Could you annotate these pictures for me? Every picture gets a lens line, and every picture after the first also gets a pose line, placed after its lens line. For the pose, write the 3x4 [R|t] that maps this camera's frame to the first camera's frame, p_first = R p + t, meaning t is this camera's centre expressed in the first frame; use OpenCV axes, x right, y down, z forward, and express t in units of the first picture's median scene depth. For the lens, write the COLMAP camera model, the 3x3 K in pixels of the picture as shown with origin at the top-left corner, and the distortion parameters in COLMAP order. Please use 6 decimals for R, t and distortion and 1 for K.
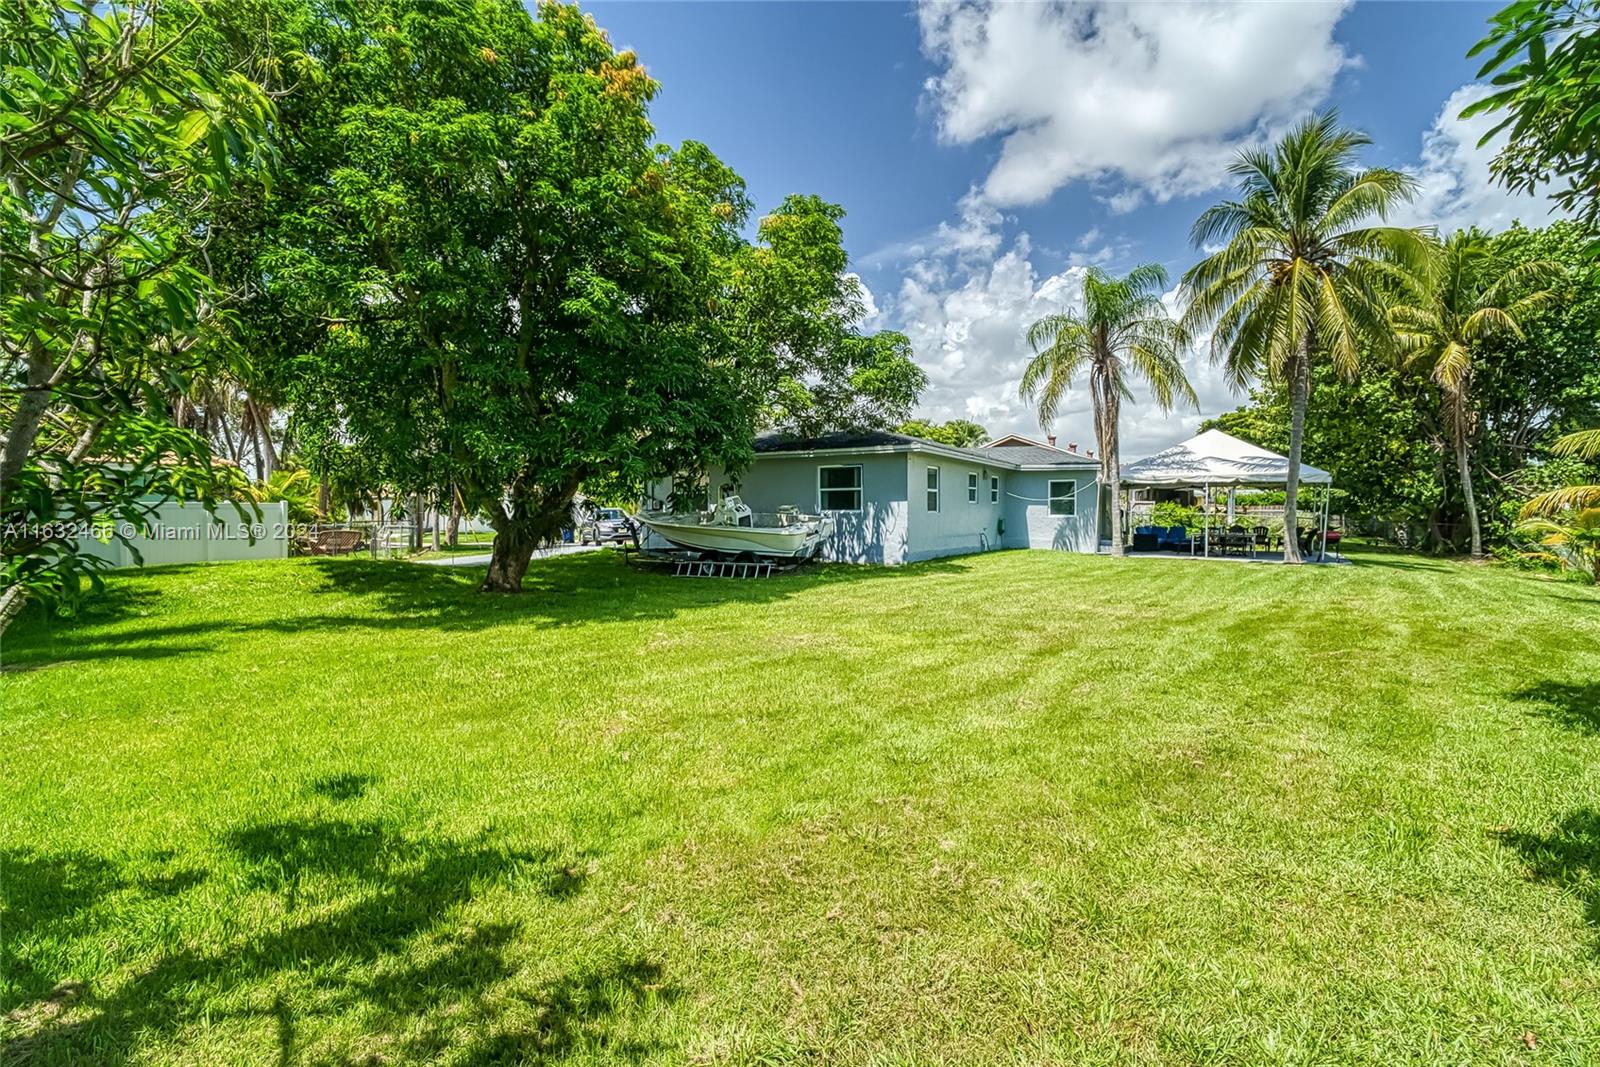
lens RADIAL K [[772.9, 0, 792.9], [0, 772.9, 517.6], [0, 0, 1]] dist [0.003618, -0.002833]
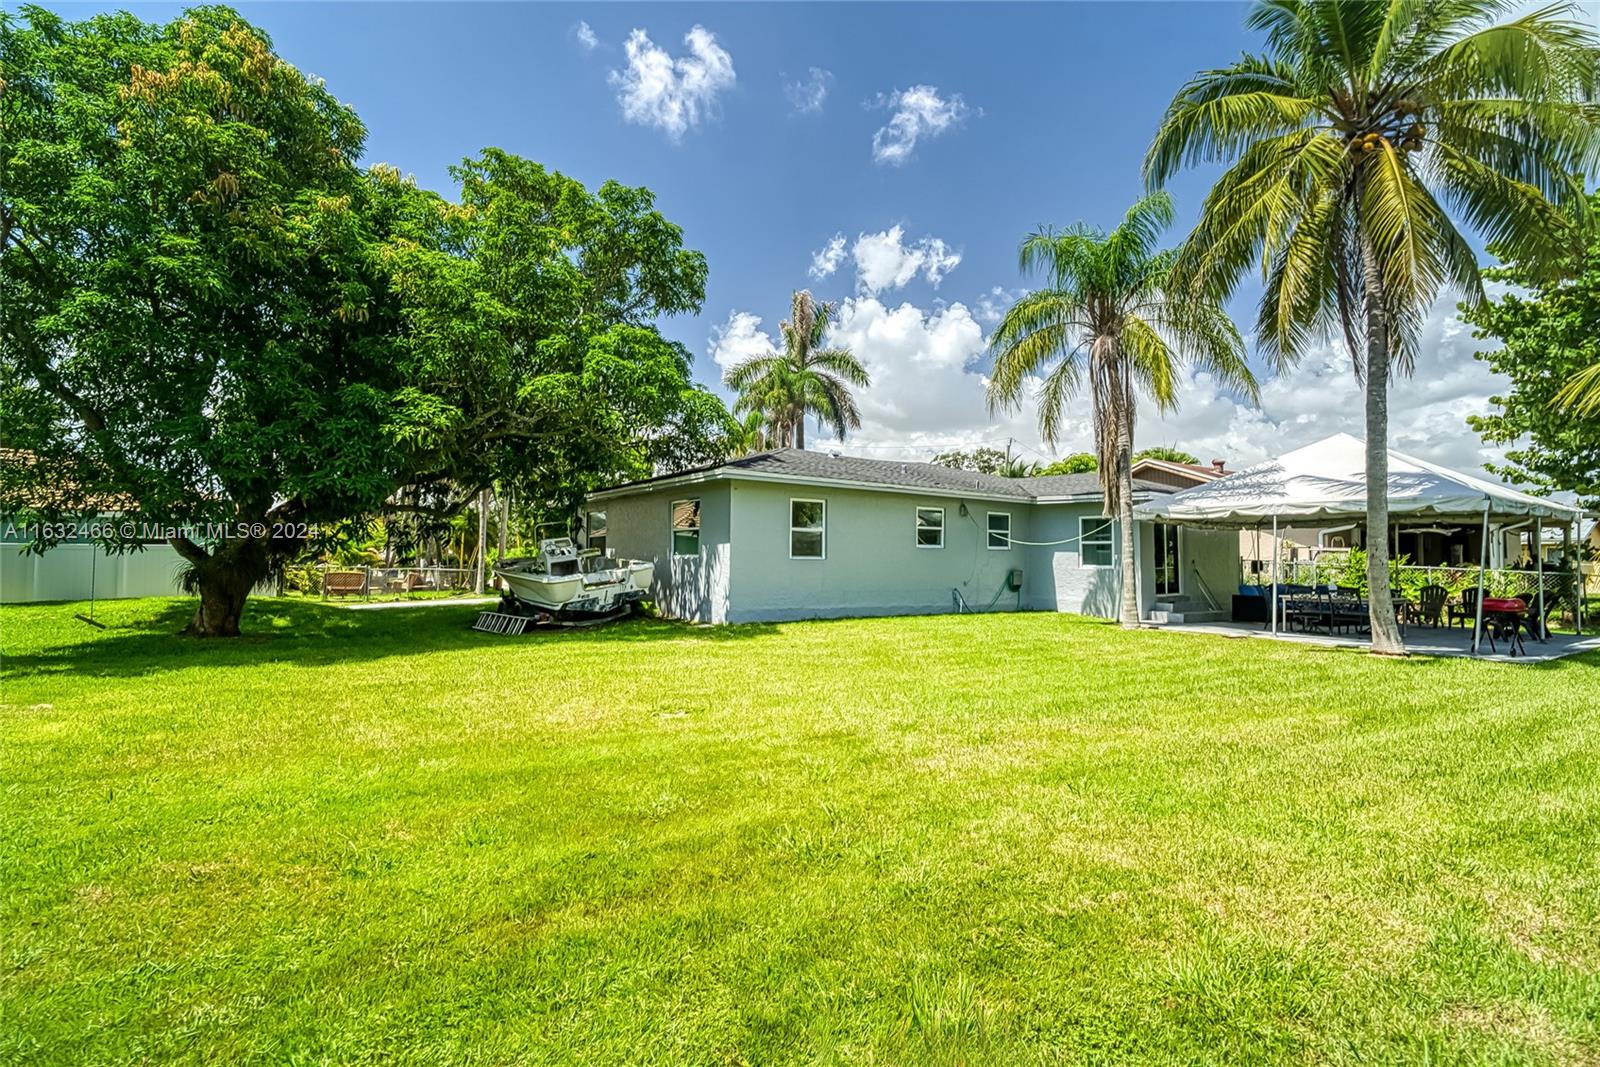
lens RADIAL K [[772.9, 0, 800.2], [0, 772.9, 536.7], [0, 0, 1]] dist [0.003618, -0.002833]
pose [[0.910997, -0.004664, -0.412386, 0.513400], [-0.011614, 0.999249, -0.036957, -0.000209], [0.412249, 0.038457, 0.910259, 0.314330]]
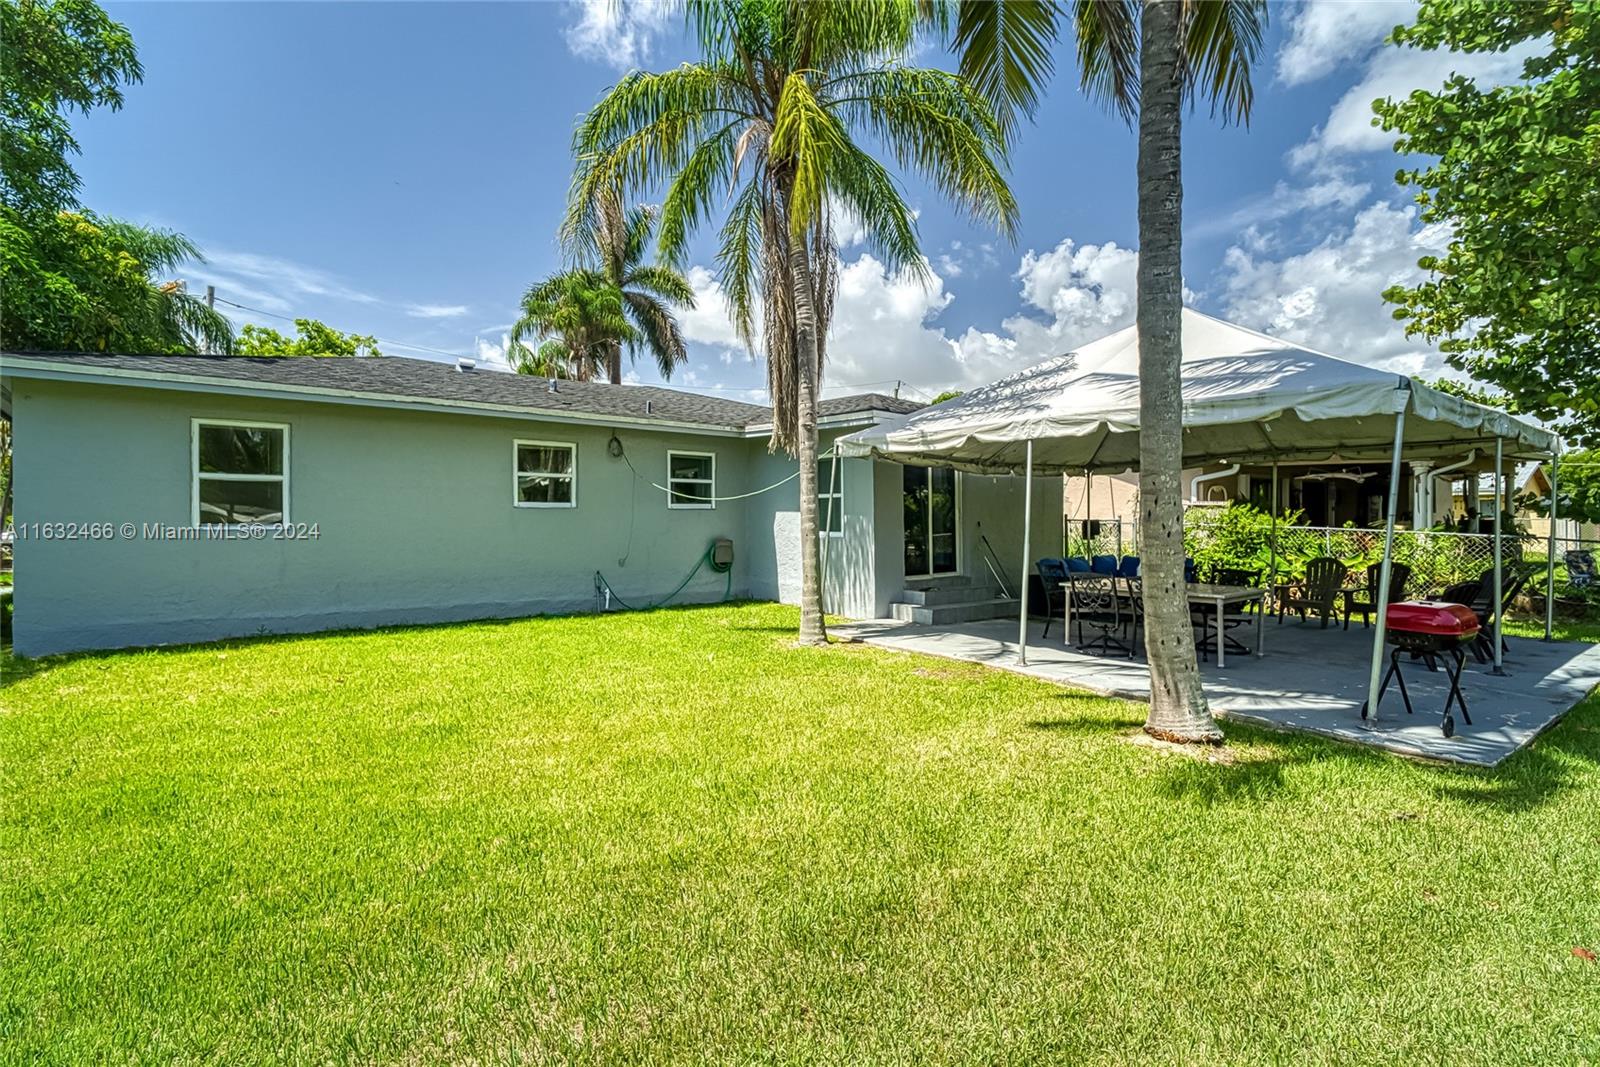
lens RADIAL K [[772.9, 0, 800.7], [0, 772.9, 532.3], [0, 0, 1]] dist [0.003618, -0.002833]
pose [[0.931896, 0.004050, -0.362702, 0.652647], [-0.000693, 0.999956, 0.009384, -0.009490], [0.362724, -0.008494, 0.931858, 0.747458]]
